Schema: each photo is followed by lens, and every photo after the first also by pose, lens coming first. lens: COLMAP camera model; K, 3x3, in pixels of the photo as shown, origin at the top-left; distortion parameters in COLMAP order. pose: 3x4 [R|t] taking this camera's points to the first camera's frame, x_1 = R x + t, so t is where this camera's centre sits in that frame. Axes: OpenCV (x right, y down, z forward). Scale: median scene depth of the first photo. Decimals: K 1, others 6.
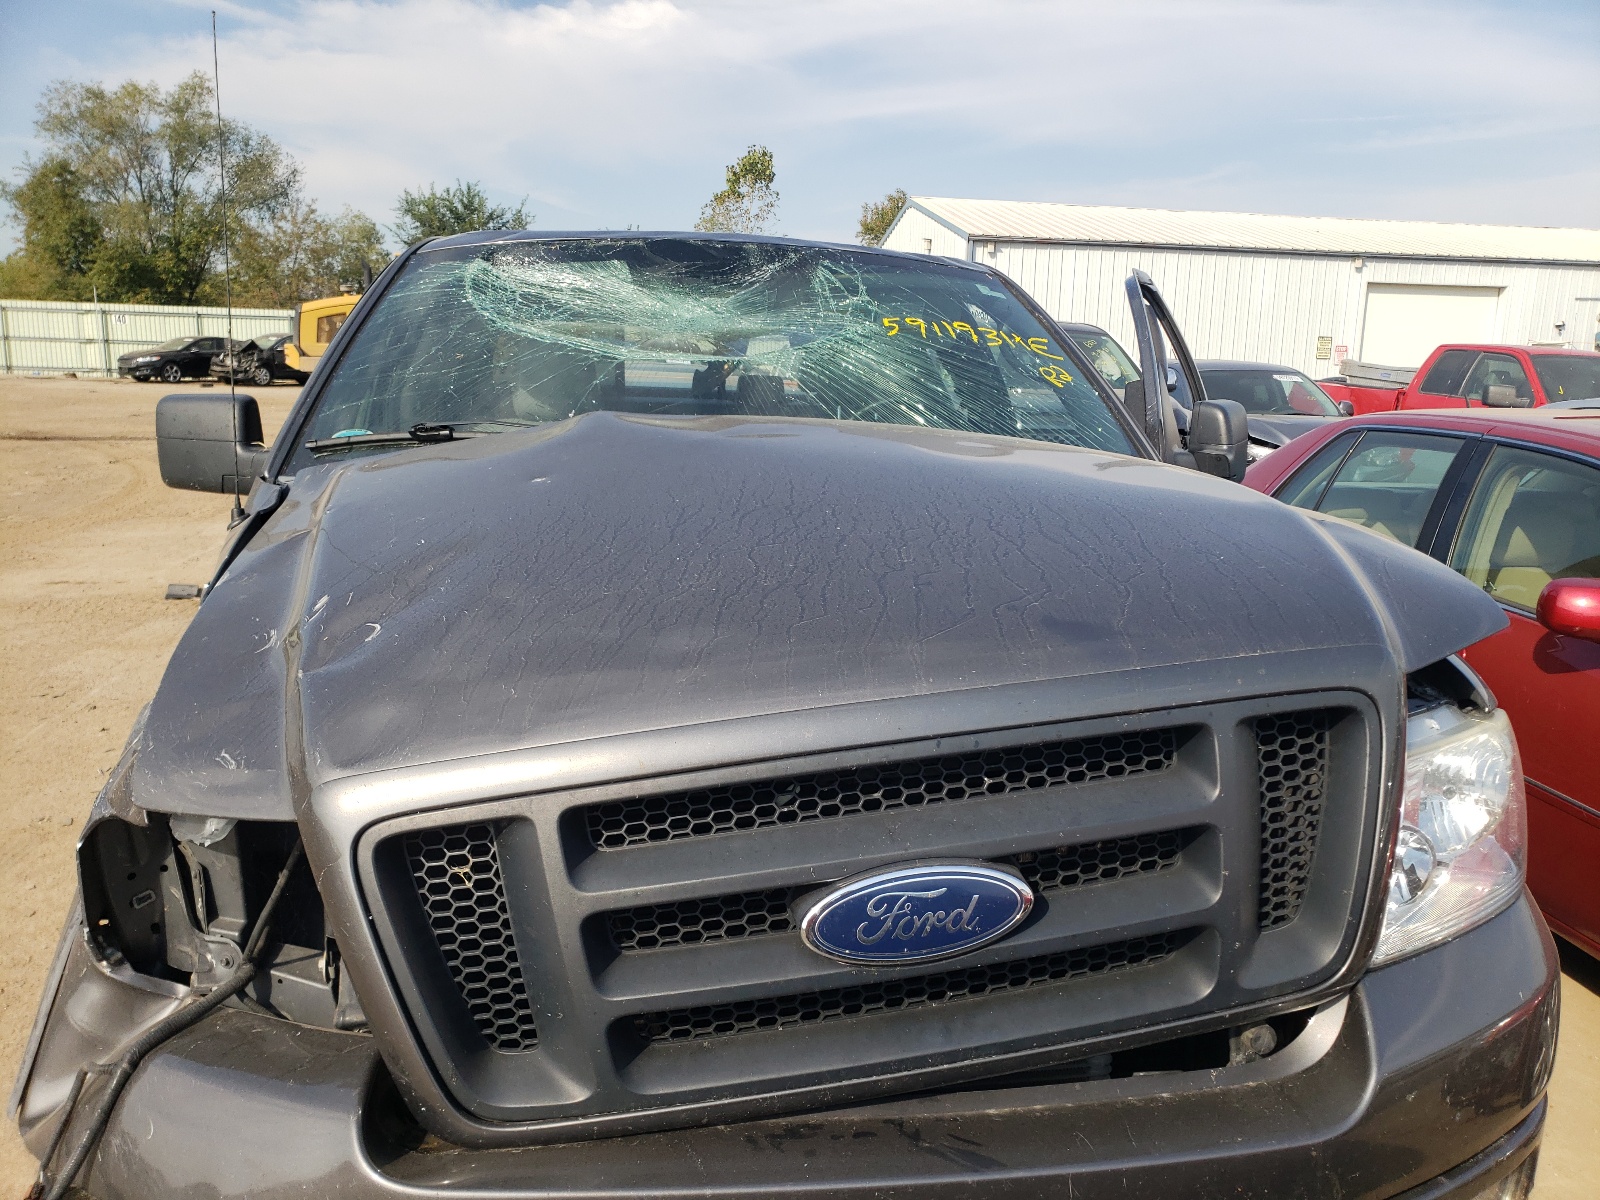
lens RADIAL K [[1194.8, 0, 800.0], [0, 1194.8, 600.0], [0, 0, 1]] dist [0.049005, 0.000330]
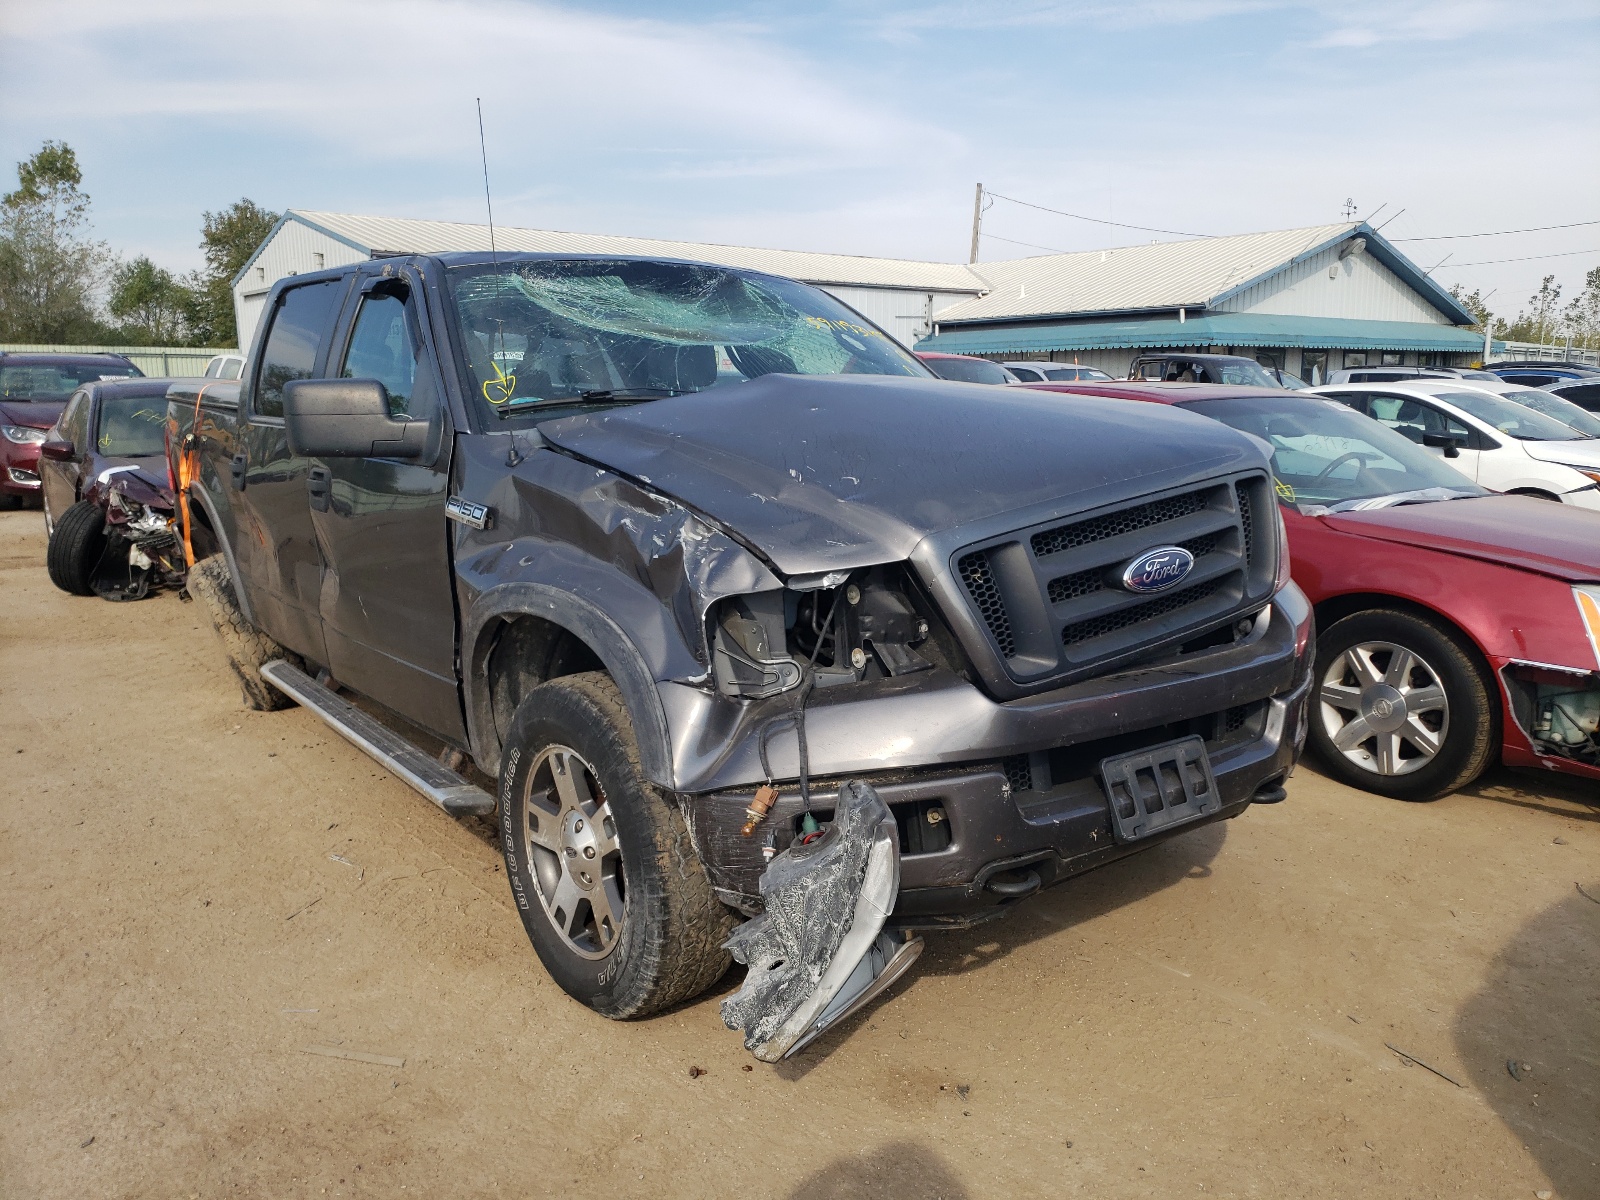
lens RADIAL K [[1237.5, 0, 800.0], [0, 1237.5, 600.0], [0, 0, 1]] dist [0.005799, -0.044248]
pose [[0.878551, -0.099814, 0.467102, -0.653319], [0.110124, 0.993904, 0.005257, 0.094351], [-0.464780, 0.046820, 0.884188, -0.308466]]
